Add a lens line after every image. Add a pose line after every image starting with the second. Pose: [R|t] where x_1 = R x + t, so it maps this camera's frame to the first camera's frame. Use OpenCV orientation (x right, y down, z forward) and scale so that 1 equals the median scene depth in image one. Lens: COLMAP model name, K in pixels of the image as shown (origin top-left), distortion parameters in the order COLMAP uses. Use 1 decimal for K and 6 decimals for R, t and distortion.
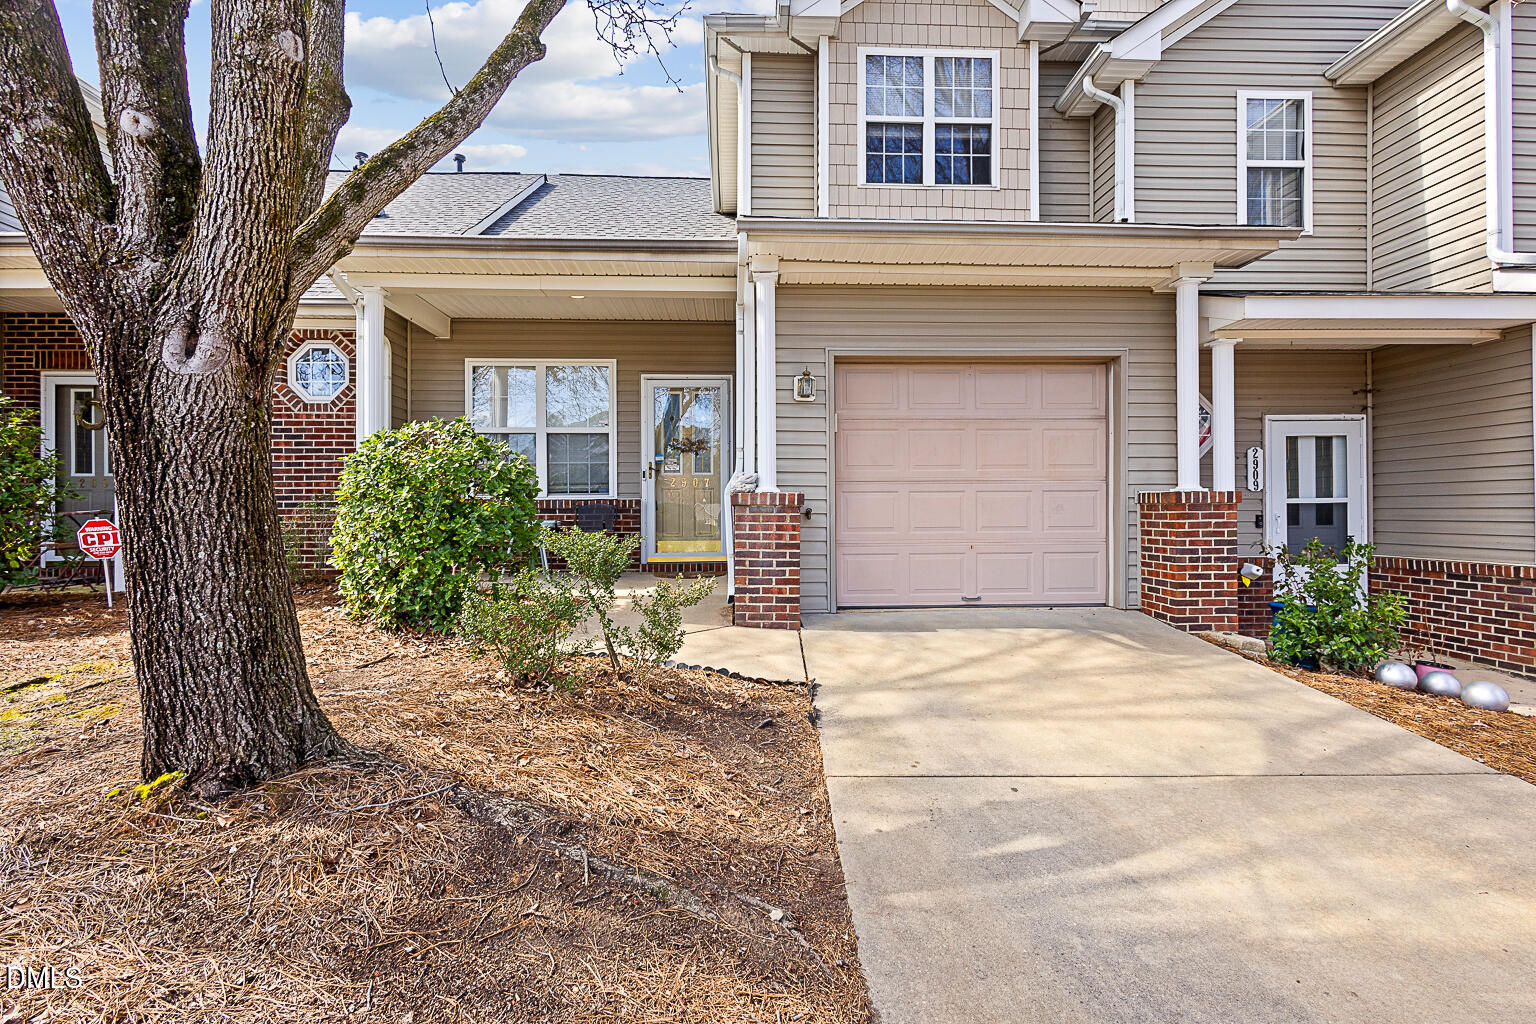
lens RADIAL K [[721.2, 0, 768.0], [0, 721.2, 512.0], [0, 0, 1]] dist [0.000426, 0.000045]
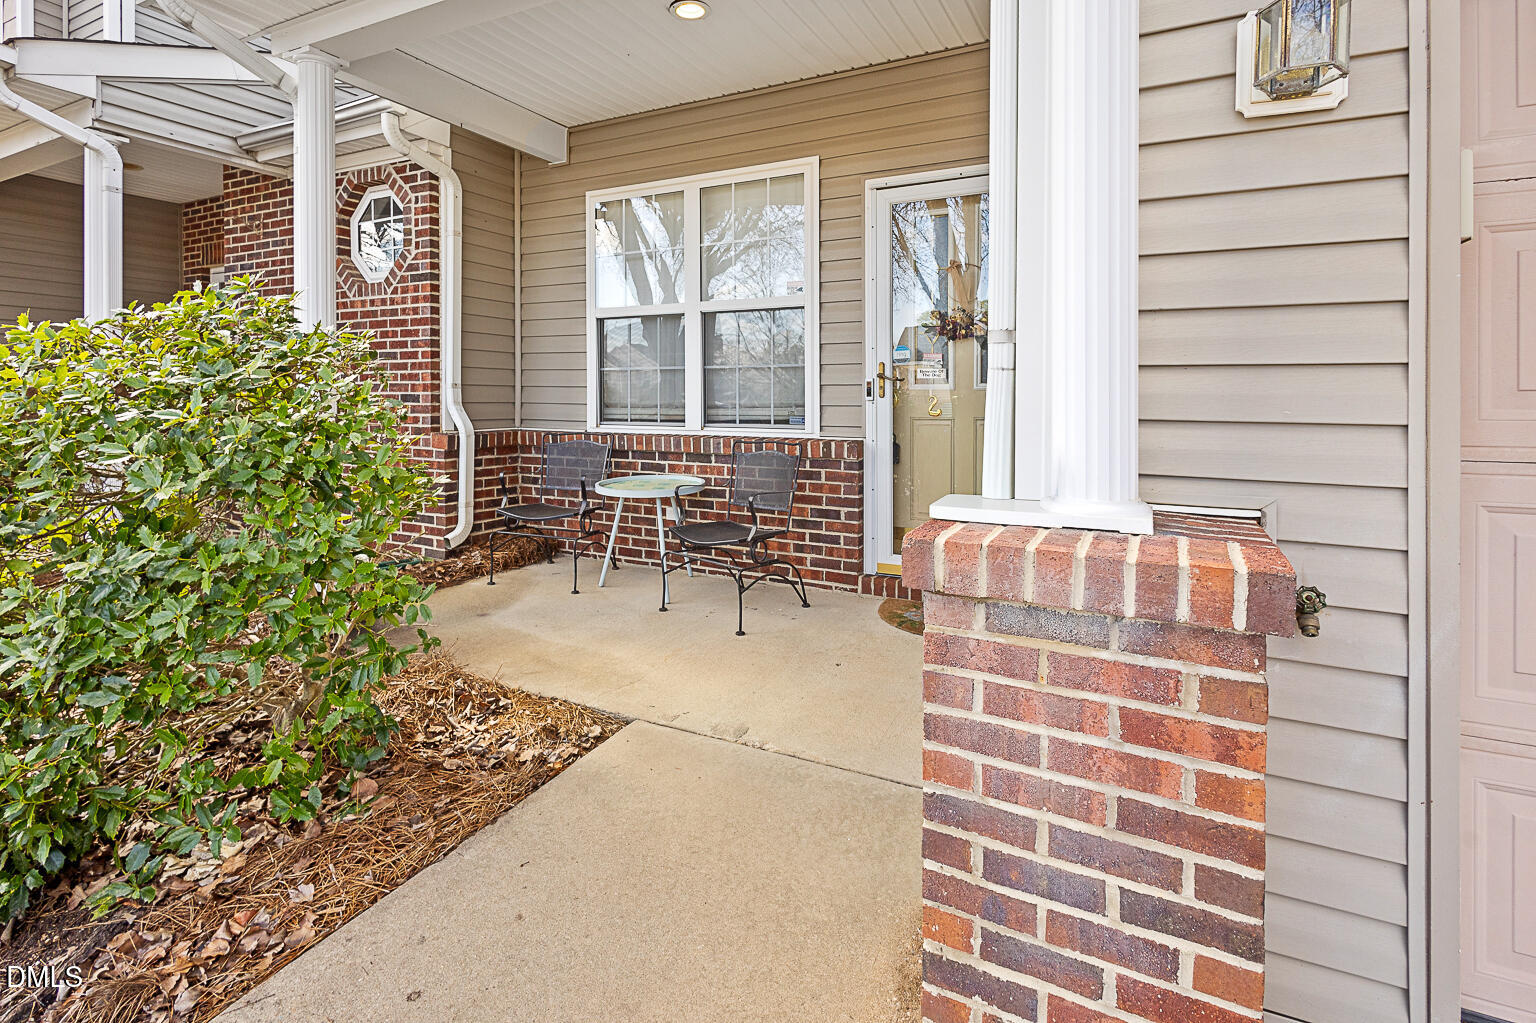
lens RADIAL K [[751.3, 0, 774.1], [0, 751.3, 401.3], [0, 0, 1]] dist [0.002624, 0.000124]
pose [[0.867737, 0.010053, -0.496922, 0.023107], [-0.005530, 0.999929, 0.010573, -0.053829], [0.496993, -0.006426, 0.867731, 0.593971]]
